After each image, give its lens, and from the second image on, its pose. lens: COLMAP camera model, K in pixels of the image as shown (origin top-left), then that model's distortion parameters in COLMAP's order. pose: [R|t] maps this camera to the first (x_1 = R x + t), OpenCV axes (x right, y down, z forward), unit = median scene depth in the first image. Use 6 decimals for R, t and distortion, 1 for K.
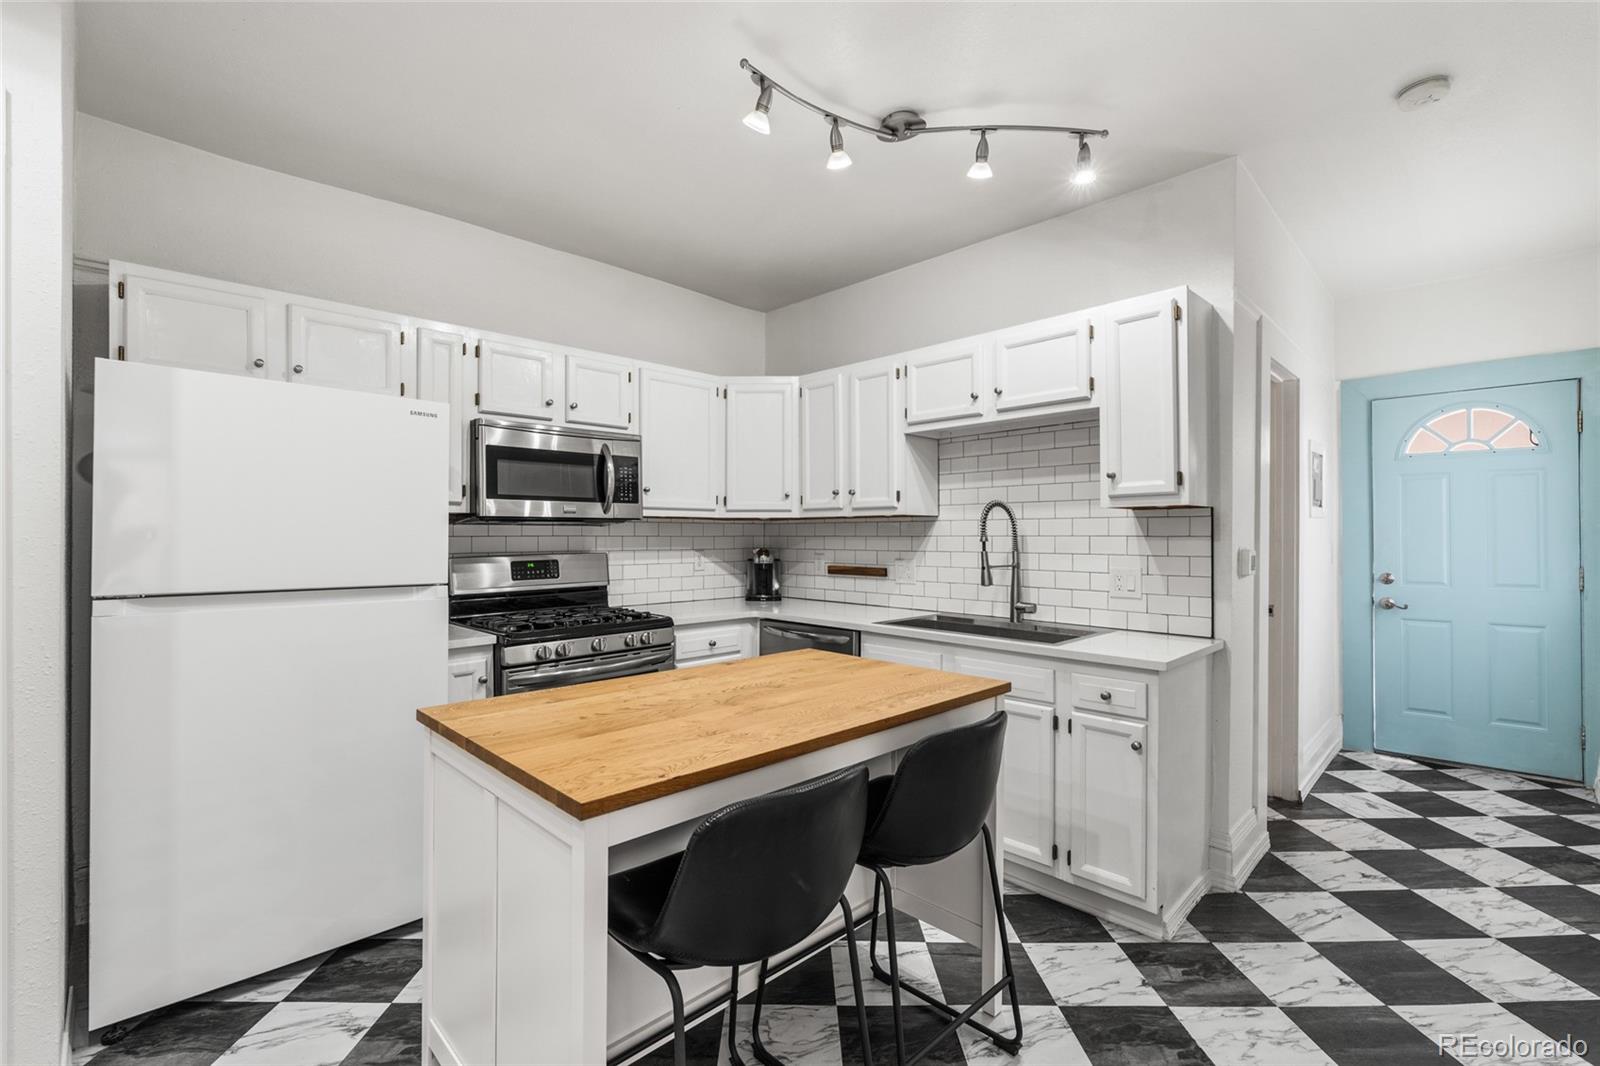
lens RADIAL K [[709.6, 0, 792.5], [0, 709.6, 535.3], [0, 0, 1]] dist [-0.002527, 0.000481]
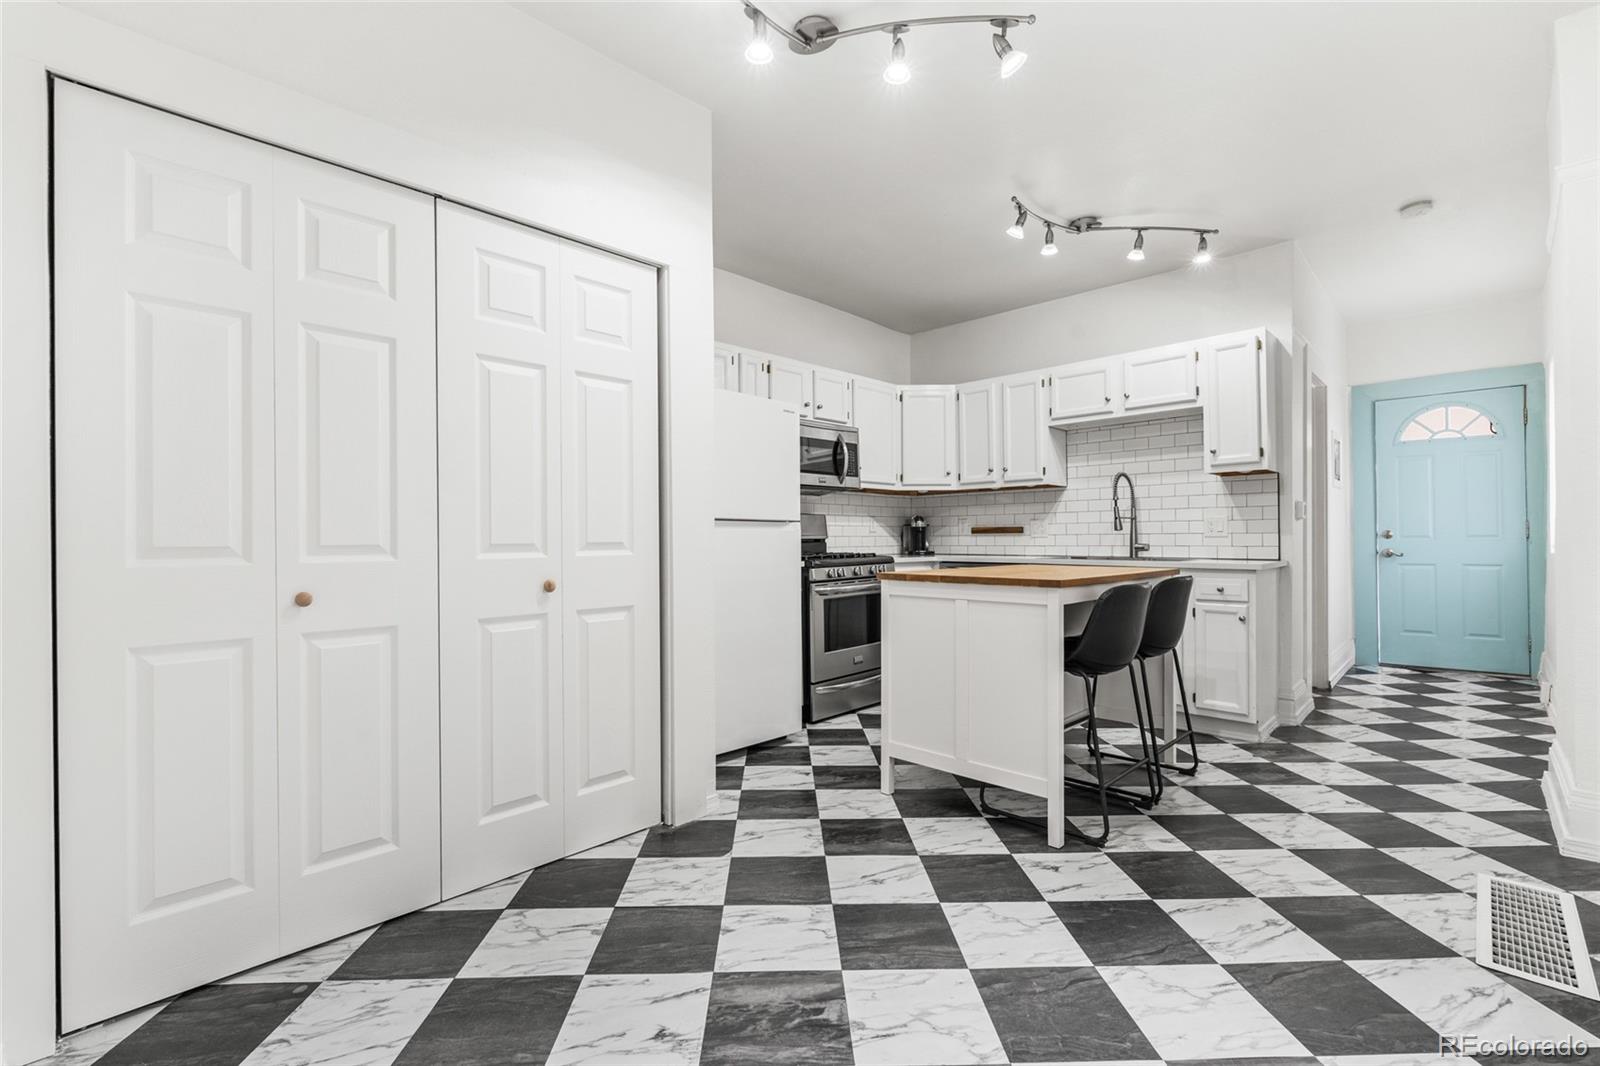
lens RADIAL K [[709.6, 0, 794.2], [0, 709.6, 536.7], [0, 0, 1]] dist [-0.002527, 0.000481]
pose [[0.999851, -0.006081, 0.016161, -0.380637], [0.006130, 0.999977, -0.002938, 0.078325], [-0.016143, 0.003036, 0.999865, -0.401926]]
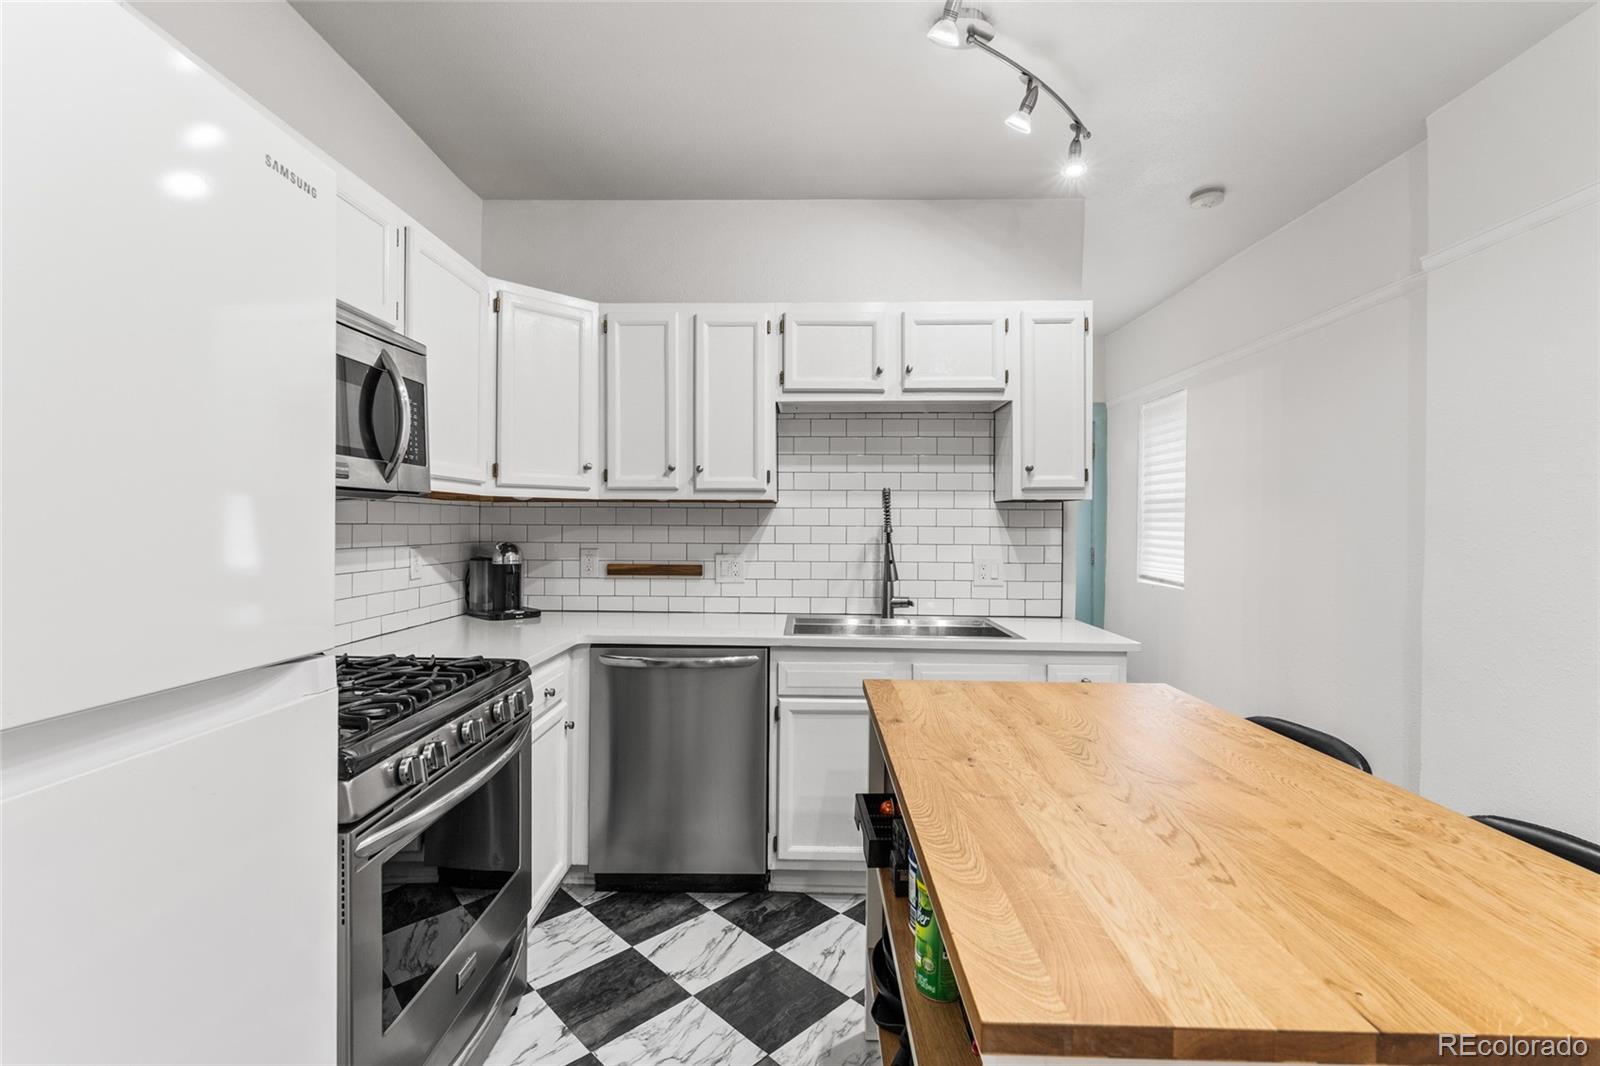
lens RADIAL K [[709.6, 0, 793.0], [0, 709.6, 528.3], [0, 0, 1]] dist [-0.002527, 0.000481]
pose [[0.714881, 0.002010, 0.699244, -0.421409], [-0.006338, 0.999973, 0.003606, 0.001105], [-0.699218, -0.007009, 0.714874, 0.409322]]
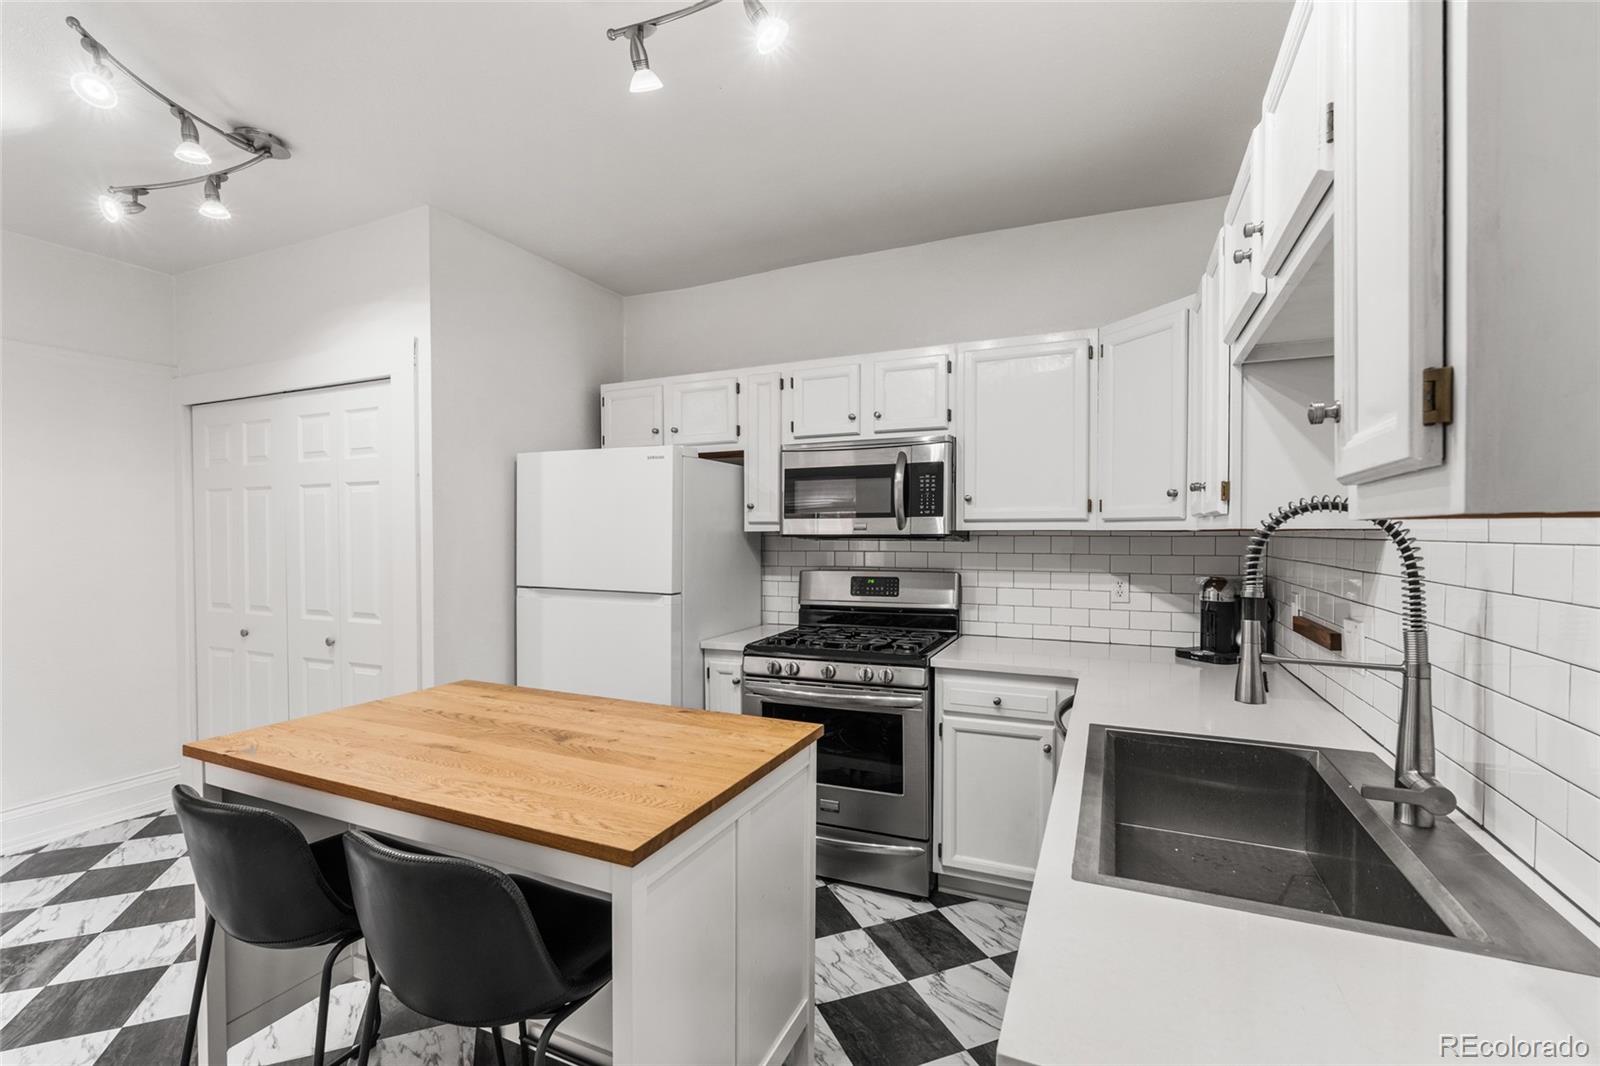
lens RADIAL K [[709.6, 0, 789.6], [0, 709.6, 545.3], [0, 0, 1]] dist [-0.002527, 0.000481]
pose [[0.352605, 0.018461, -0.935590, 0.530286], [0.001113, 0.999796, 0.020147, -0.028981], [0.935771, -0.008145, 0.352513, 0.557228]]
